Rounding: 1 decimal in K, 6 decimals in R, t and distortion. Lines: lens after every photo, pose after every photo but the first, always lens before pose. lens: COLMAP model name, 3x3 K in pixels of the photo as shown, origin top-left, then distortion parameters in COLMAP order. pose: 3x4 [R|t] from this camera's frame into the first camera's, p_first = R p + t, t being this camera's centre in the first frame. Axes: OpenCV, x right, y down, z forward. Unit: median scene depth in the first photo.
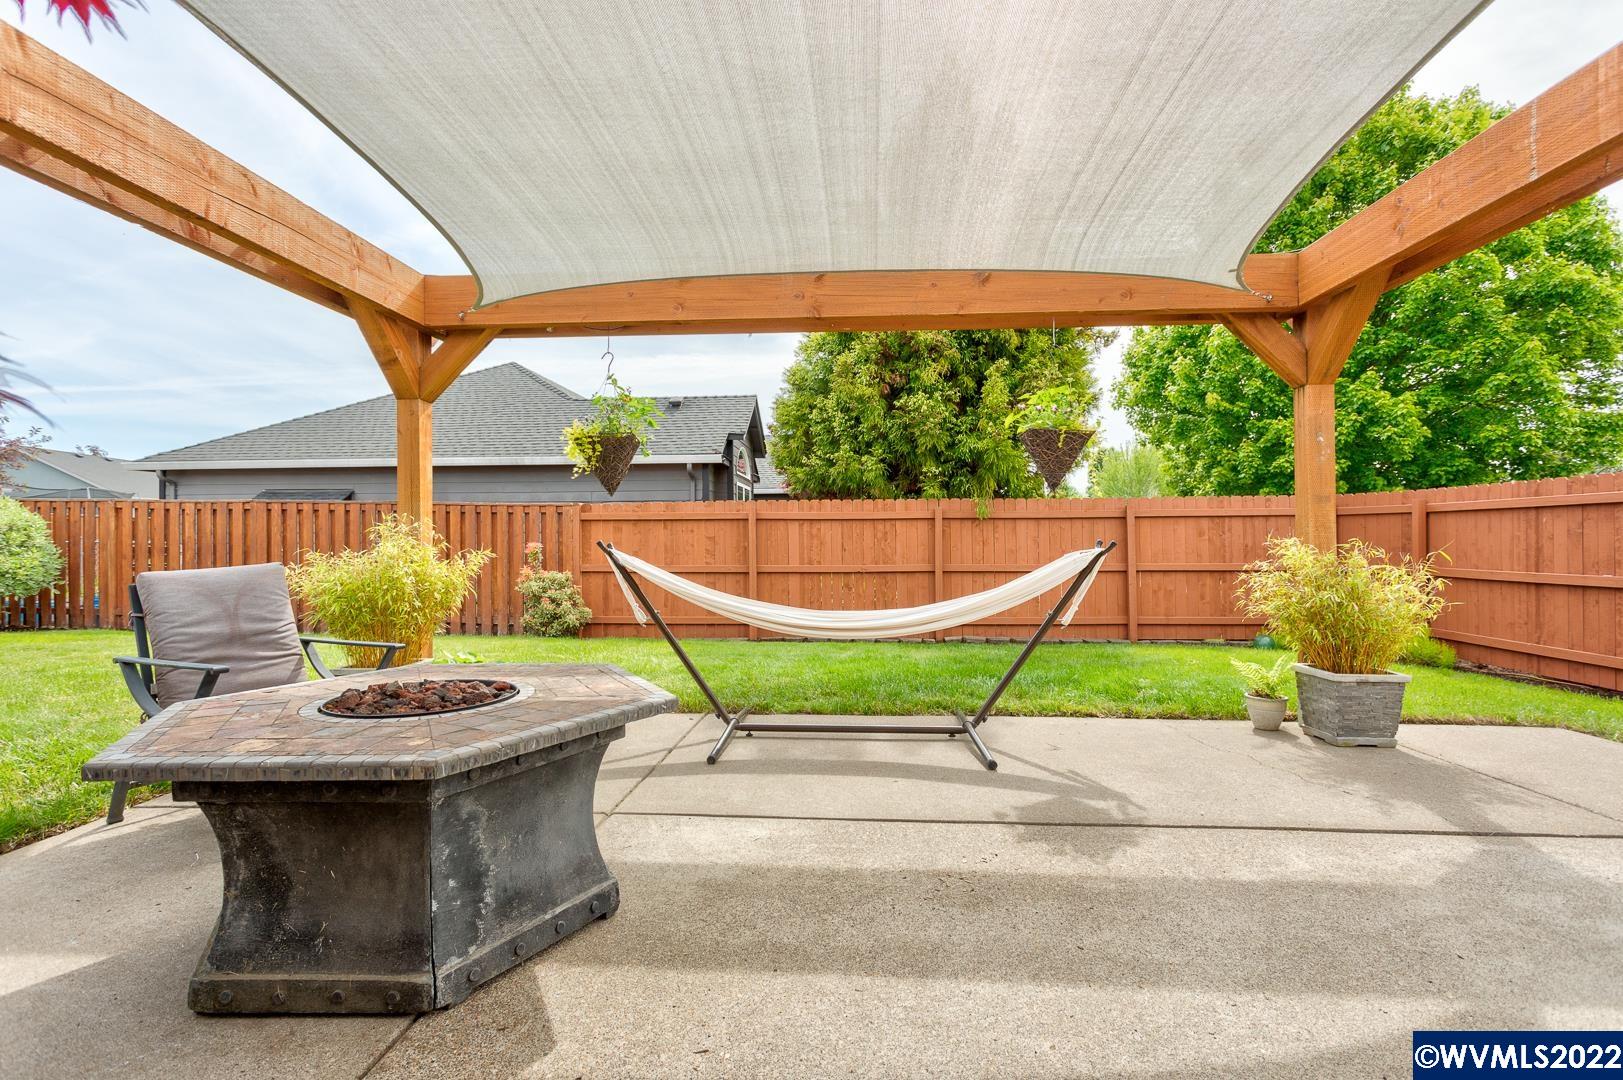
lens RADIAL K [[767.8, 0, 806.5], [0, 767.8, 537.4], [0, 0, 1]] dist [-0.001538, 0.003422]
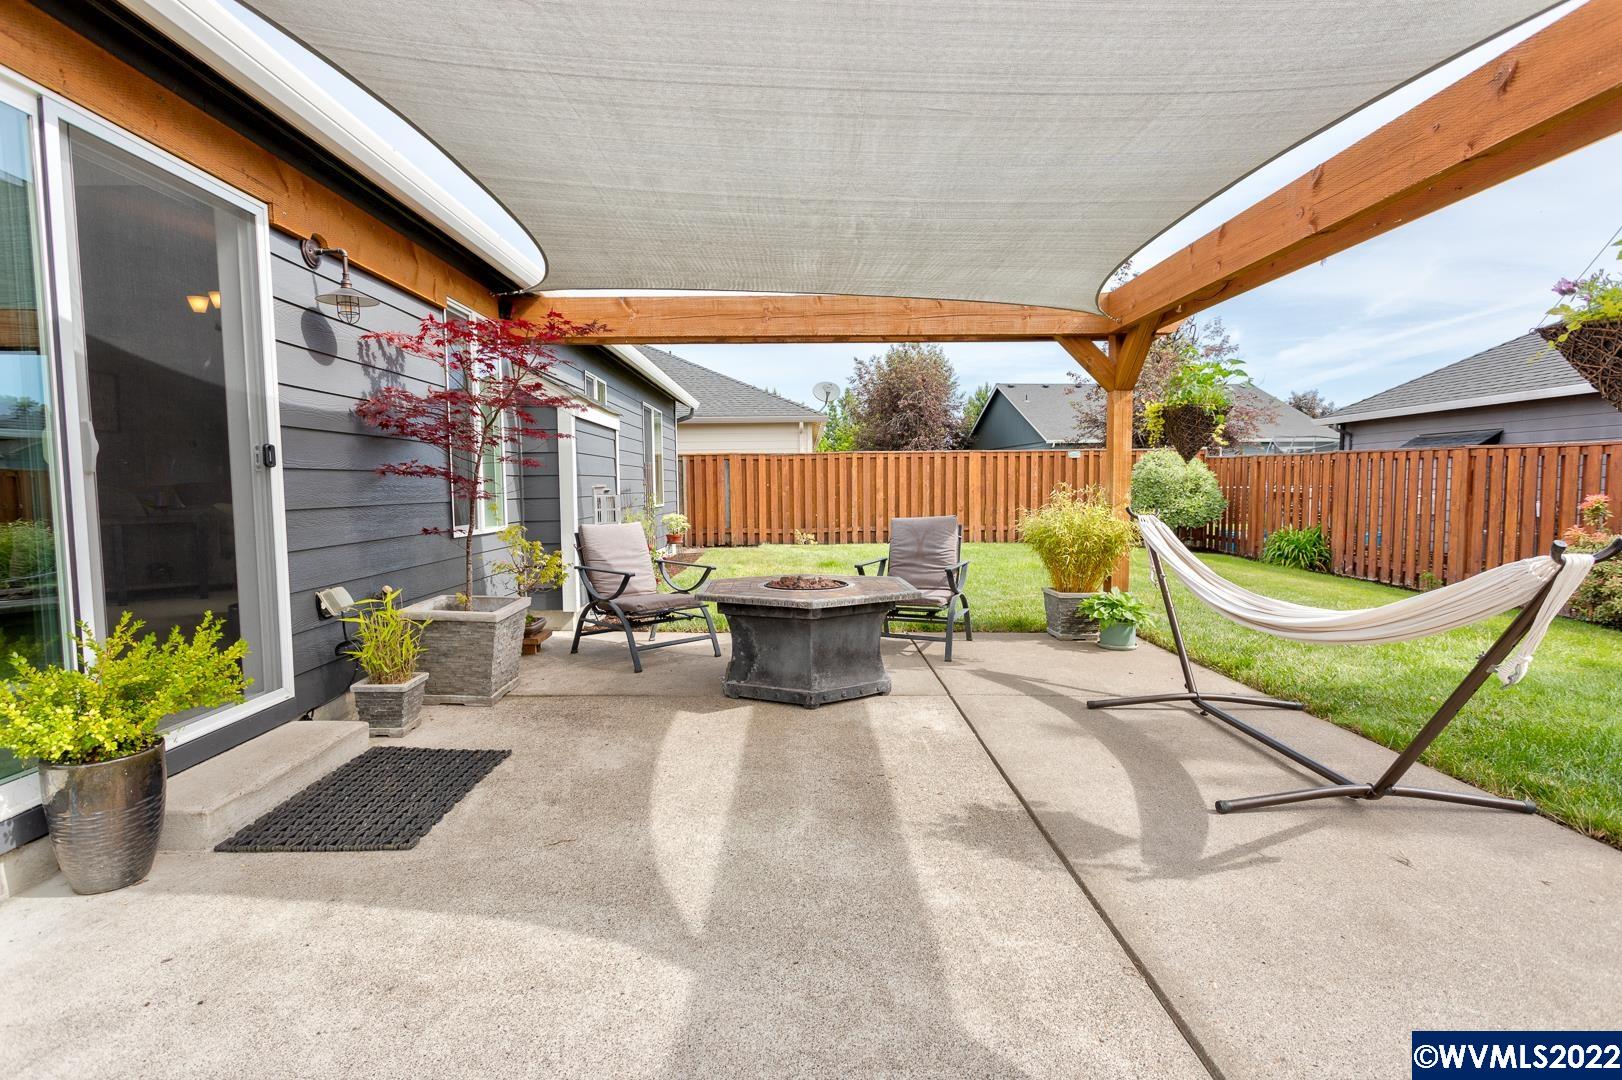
lens RADIAL K [[771.0, 0, 808.2], [0, 771.0, 548.7], [0, 0, 1]] dist [-0.007500, -0.000152]
pose [[0.074557, 0.085422, -0.993551, 0.734365], [0.012218, 0.996171, 0.086564, -0.033785], [0.997142, -0.018593, 0.073227, 0.389487]]
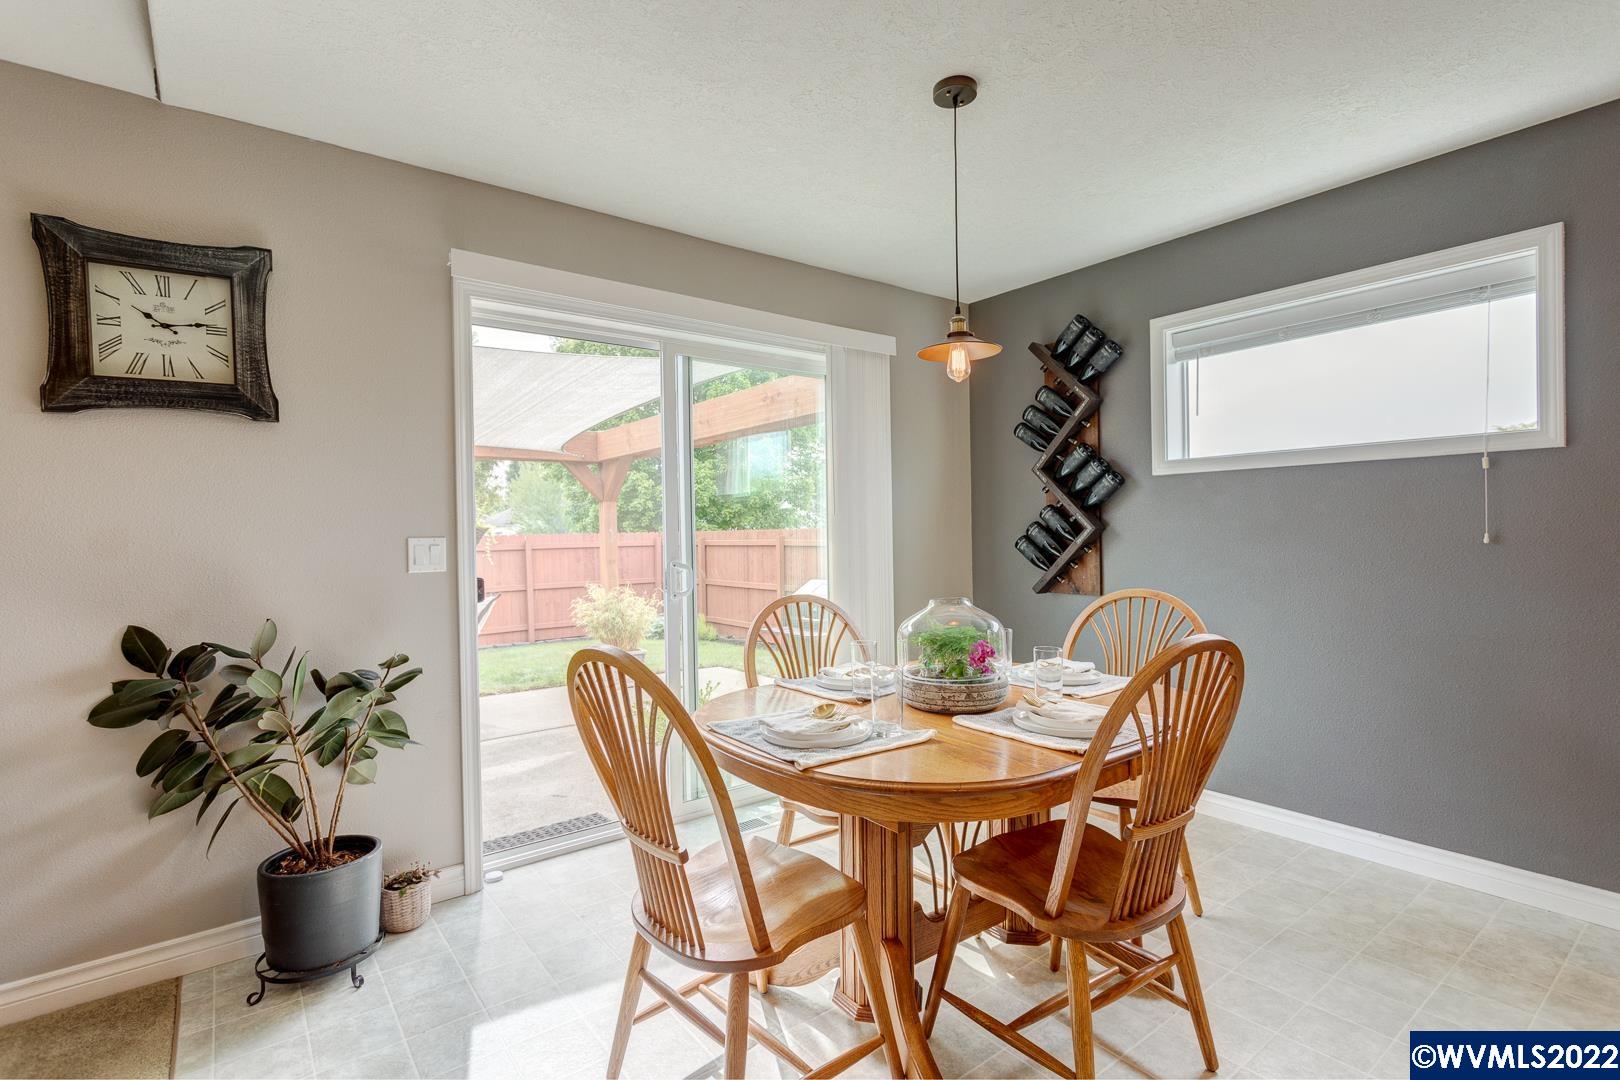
lens RADIAL K [[766.3, 0, 805.1], [0, 766.3, 537.5], [0, 0, 1]] dist [-0.001538, 0.003422]
pose [[0.750815, -0.014715, 0.660349, -0.203758], [0.013819, 0.999883, 0.006568, -0.106347], [-0.660368, 0.004194, 0.750930, -0.678447]]
